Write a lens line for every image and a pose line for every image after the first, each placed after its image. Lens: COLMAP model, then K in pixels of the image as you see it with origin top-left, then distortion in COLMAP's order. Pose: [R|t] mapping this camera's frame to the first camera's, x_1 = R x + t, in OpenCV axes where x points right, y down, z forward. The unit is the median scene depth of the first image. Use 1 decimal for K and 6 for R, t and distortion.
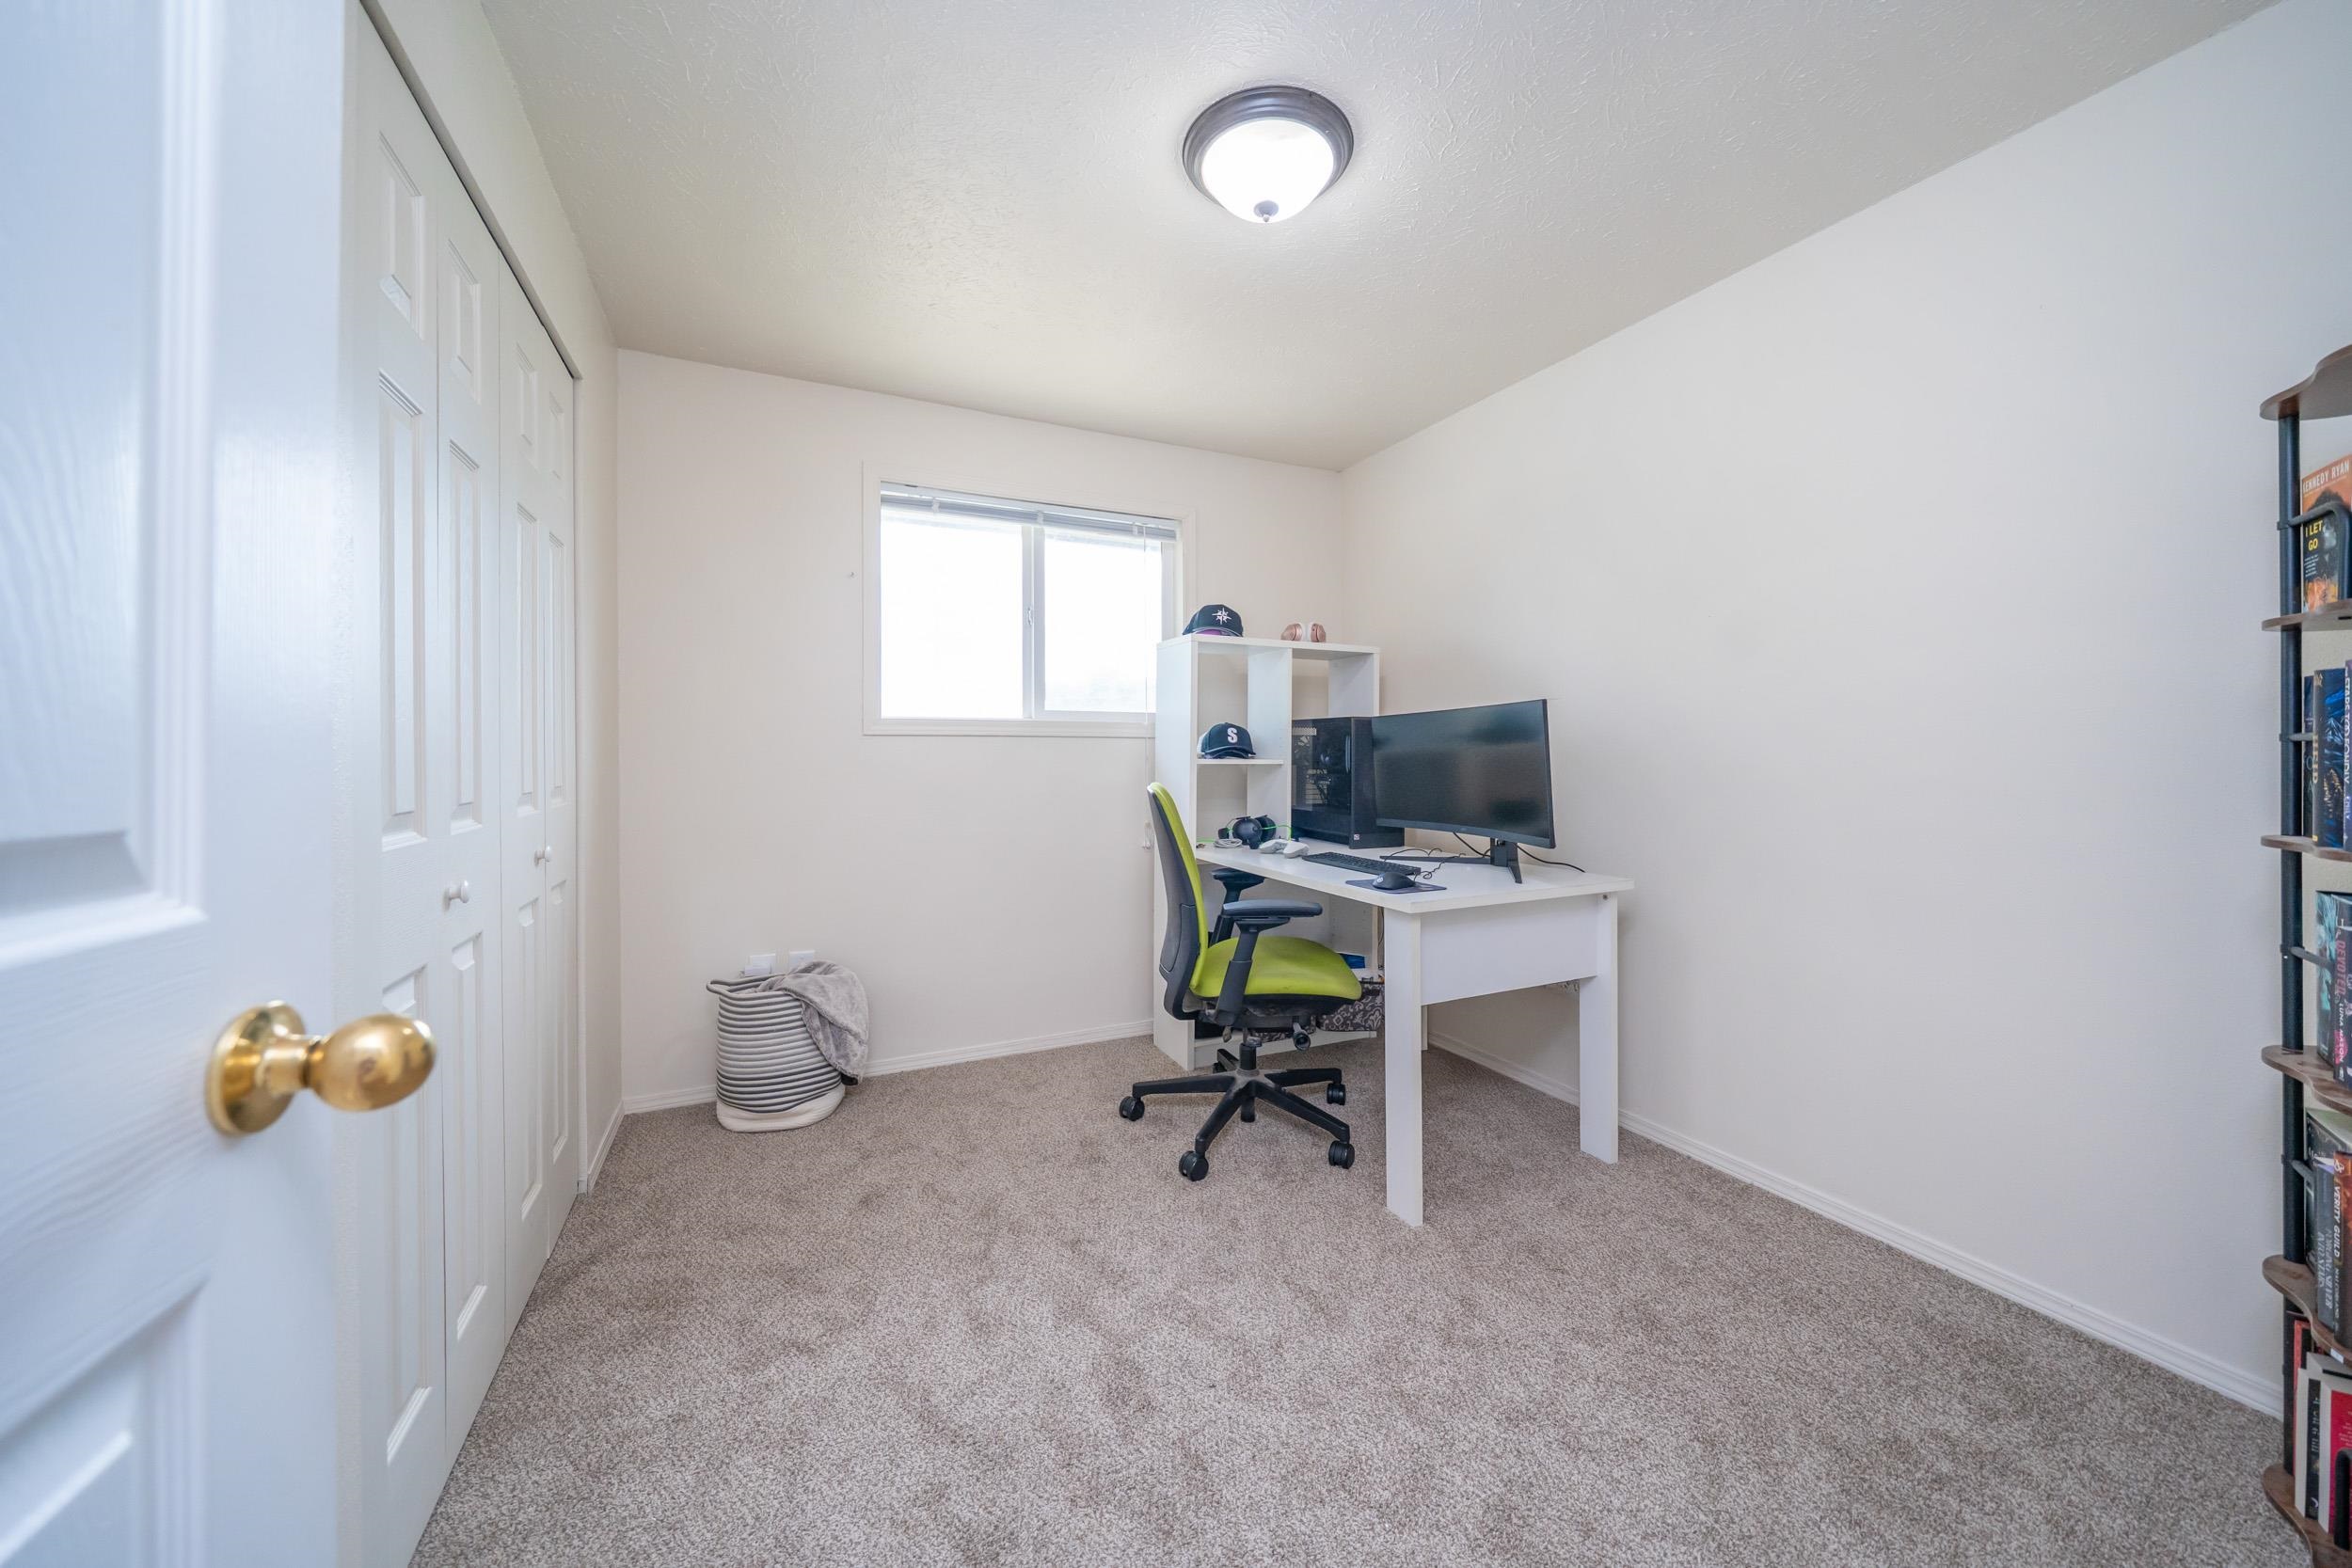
lens RADIAL K [[831.5, 0, 1175.0], [0, 831.5, 754.6], [0, 0, 1]] dist [0.000568, 0.000067]
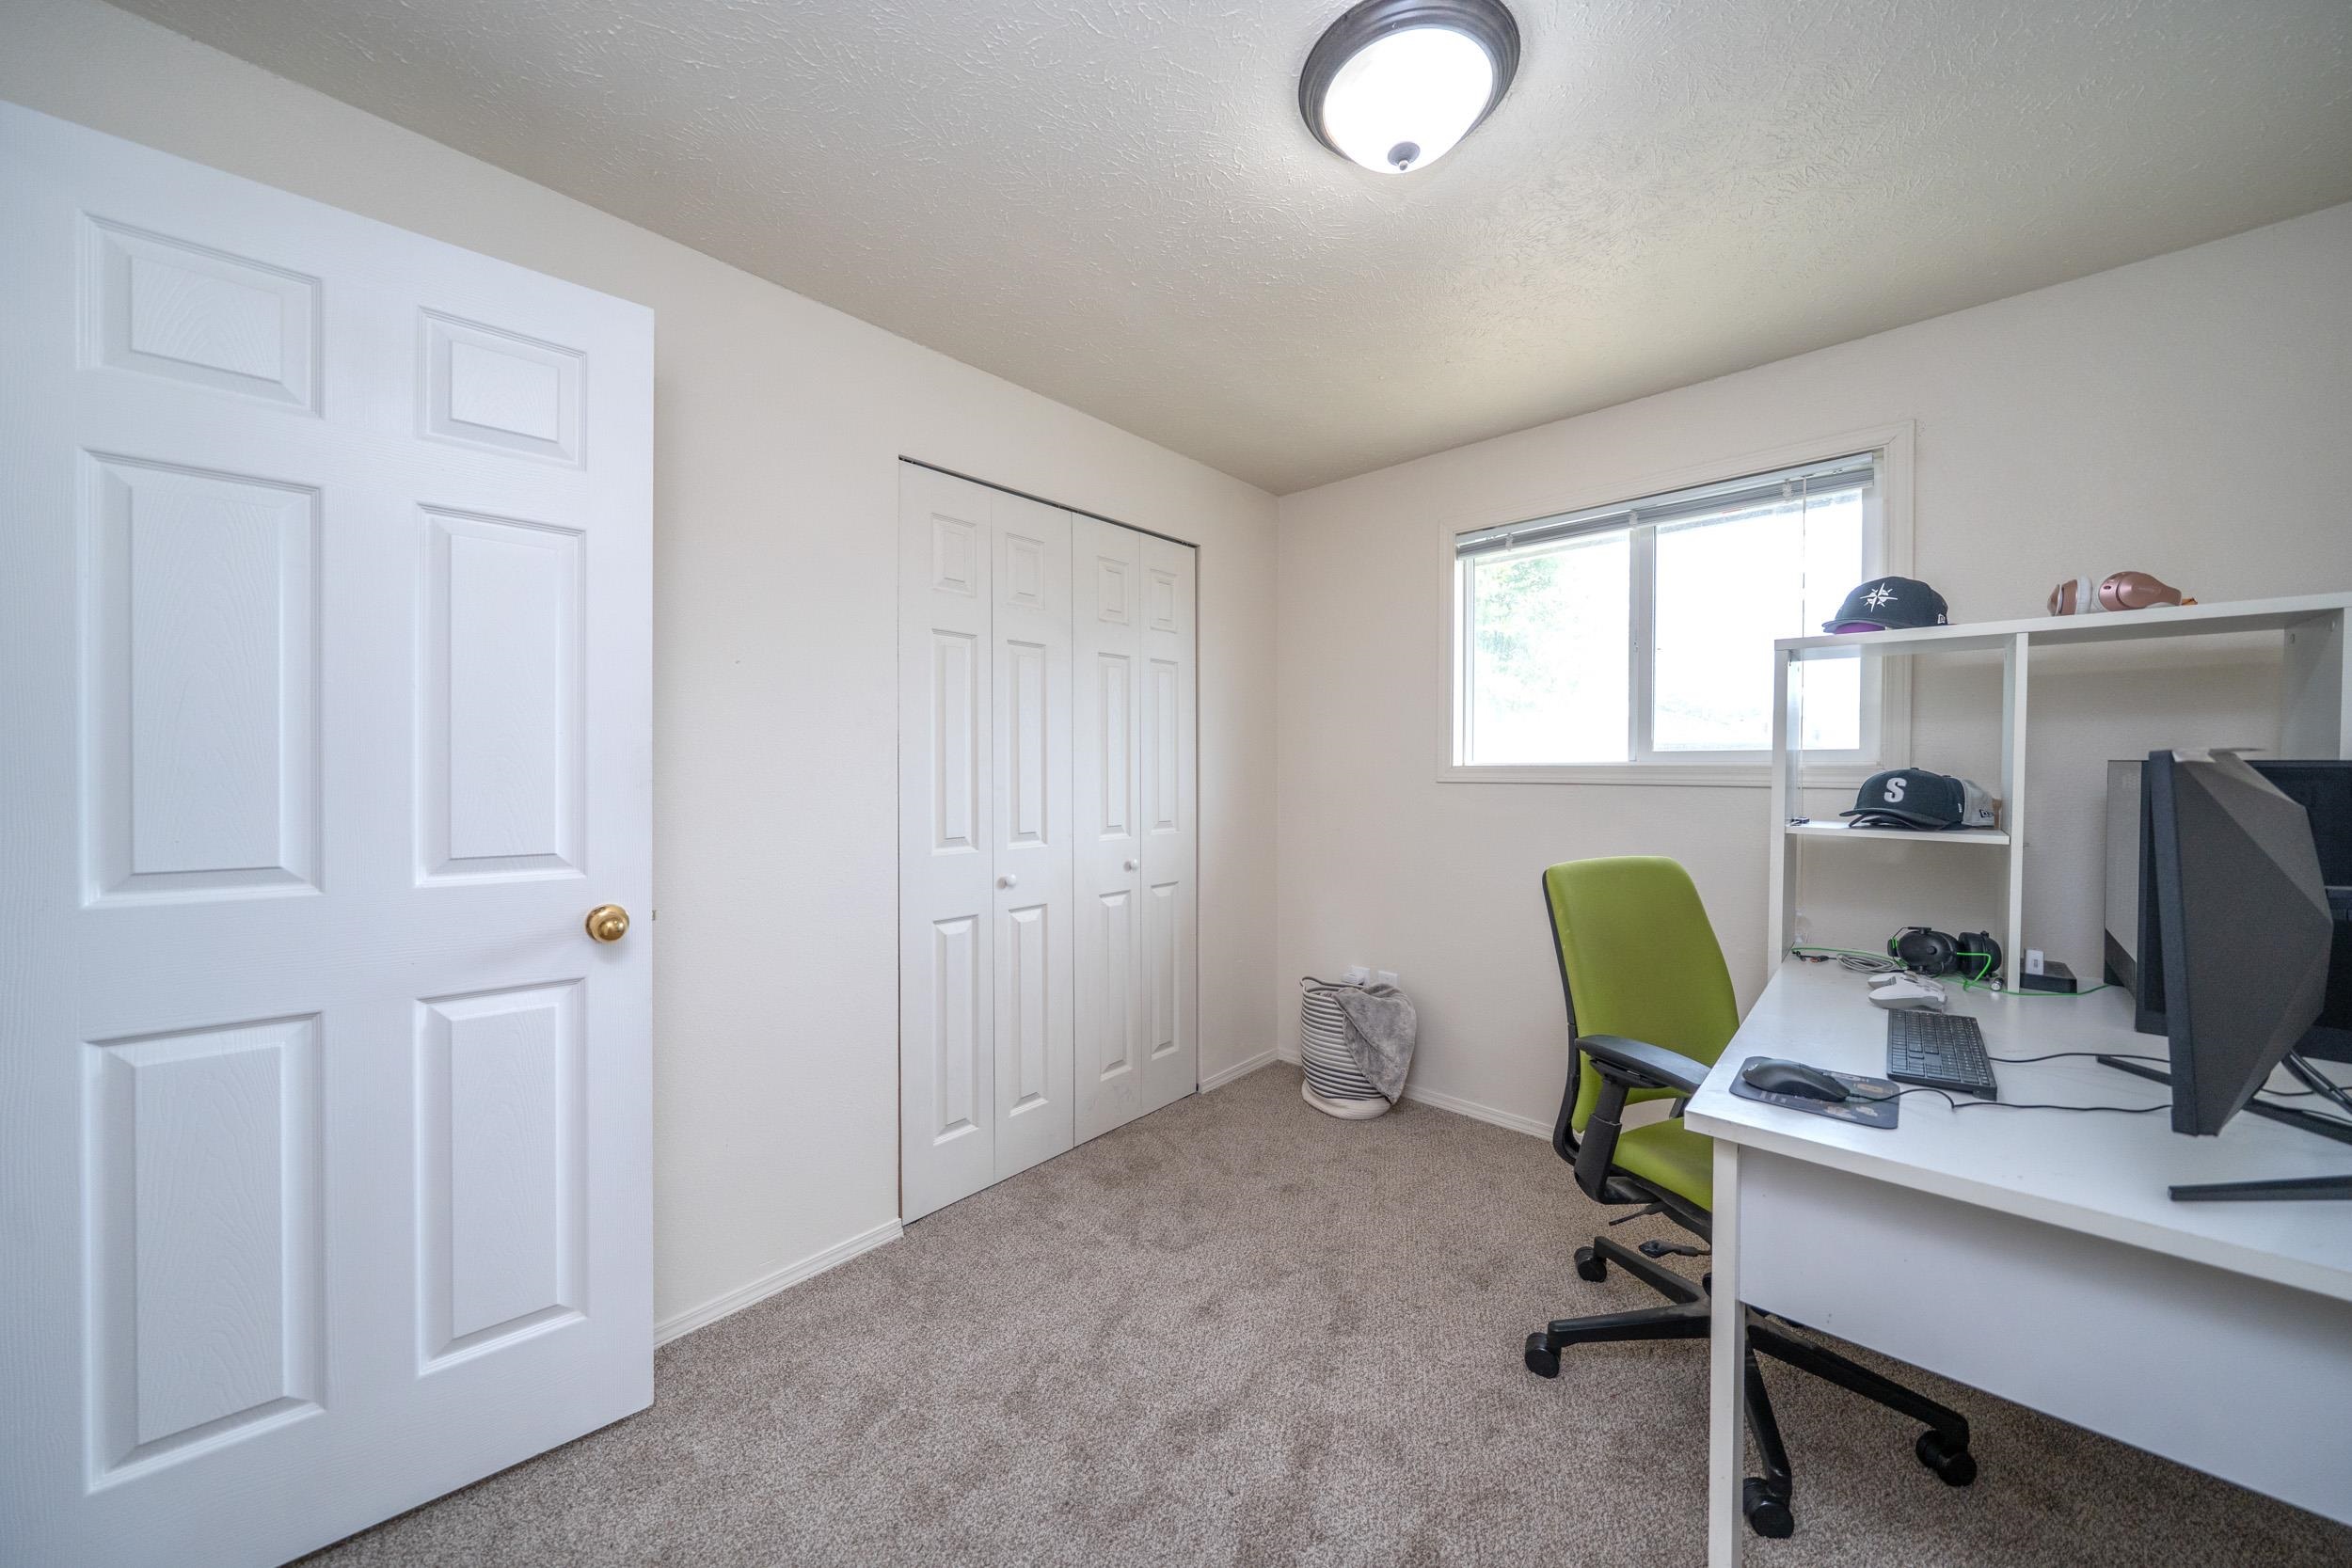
lens RADIAL K [[819.3, 0, 1176.0], [0, 819.3, 784.0], [0, 0, 1]] dist [0.002005, 0.000181]
pose [[0.371472, 0.020549, -0.928217, 0.518036], [-0.000667, 0.999761, 0.021866, -0.049619], [0.928444, -0.007504, 0.371397, 0.345652]]
